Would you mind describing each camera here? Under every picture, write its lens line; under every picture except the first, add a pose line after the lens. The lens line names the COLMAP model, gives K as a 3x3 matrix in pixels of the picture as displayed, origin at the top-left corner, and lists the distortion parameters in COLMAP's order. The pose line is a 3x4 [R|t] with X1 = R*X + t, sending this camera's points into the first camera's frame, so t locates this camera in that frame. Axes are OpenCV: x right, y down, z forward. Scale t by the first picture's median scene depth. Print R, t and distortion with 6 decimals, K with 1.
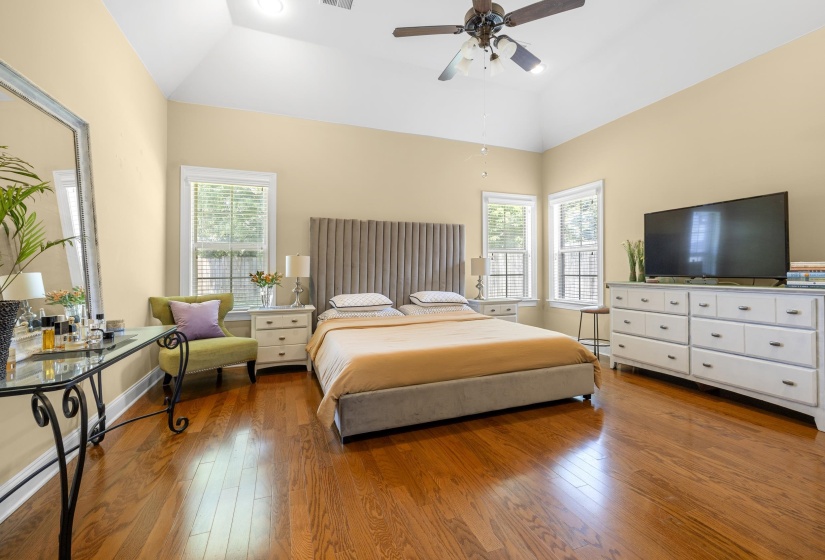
lens RADIAL K [[359.1, 0, 419.4], [0, 359.1, 272.3], [0, 0, 1]] dist [0.001813, 0.000013]
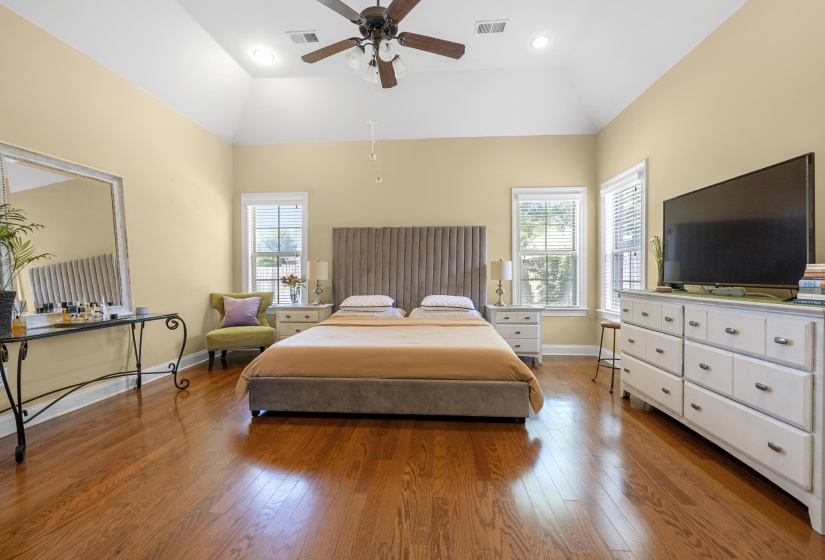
lens RADIAL K [[359.1, 0, 417.7], [0, 359.1, 283.1], [0, 0, 1]] dist [0.001813, 0.000013]
pose [[0.902420, 0.014338, -0.430618, 0.503963], [-0.004871, 0.999722, 0.023079, -0.004389], [0.430829, -0.018730, 0.902239, 0.090317]]
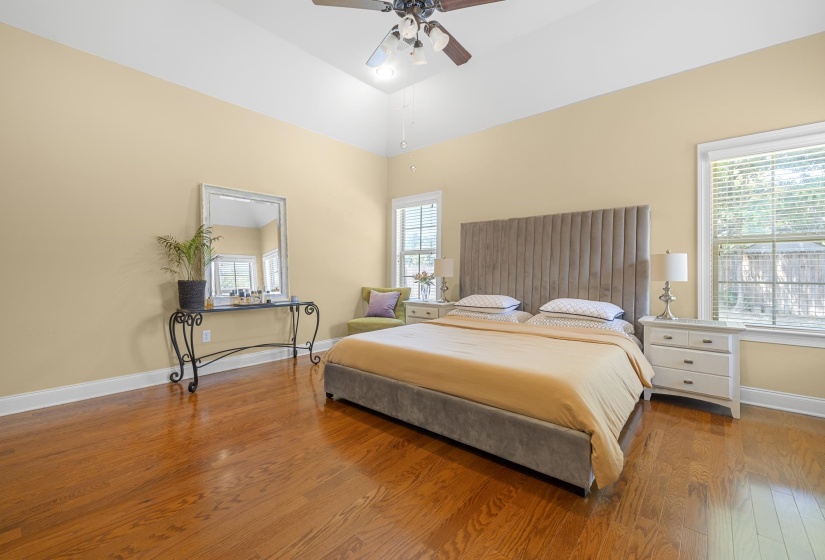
lens RADIAL K [[359.1, 0, 408.1], [0, 359.1, 274.3], [0, 0, 1]] dist [0.001813, 0.000013]
pose [[0.458783, 0.014838, -0.888424, 0.703772], [-0.012280, 0.999871, 0.010358, -0.005993], [0.888463, 0.006158, 0.458906, 0.396645]]
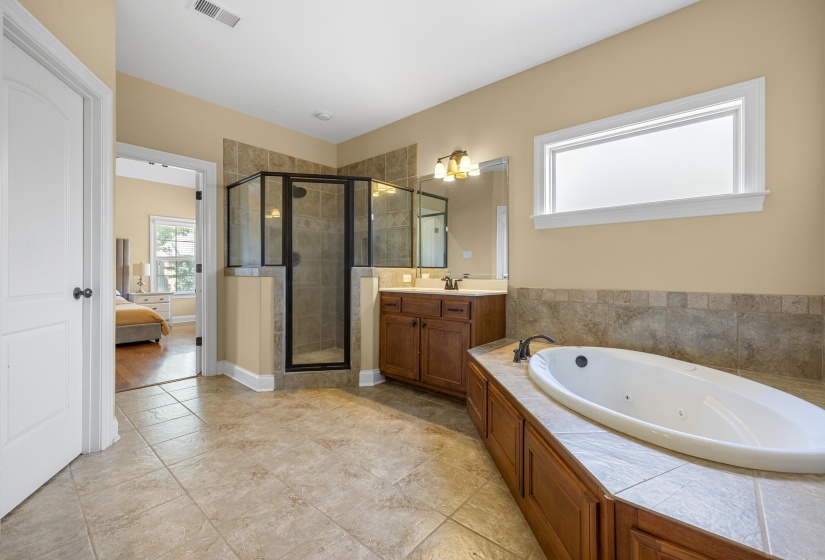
lens RADIAL K [[359.1, 0, 412.5], [0, 359.1, 275.6], [0, 0, 1]] dist [0.001813, 0.000013]
pose [[0.899827, 0.009225, 0.436149, 0.686758], [-0.005529, 0.999937, -0.009742, 0.022220], [-0.436212, 0.006355, 0.899822, -0.986674]]
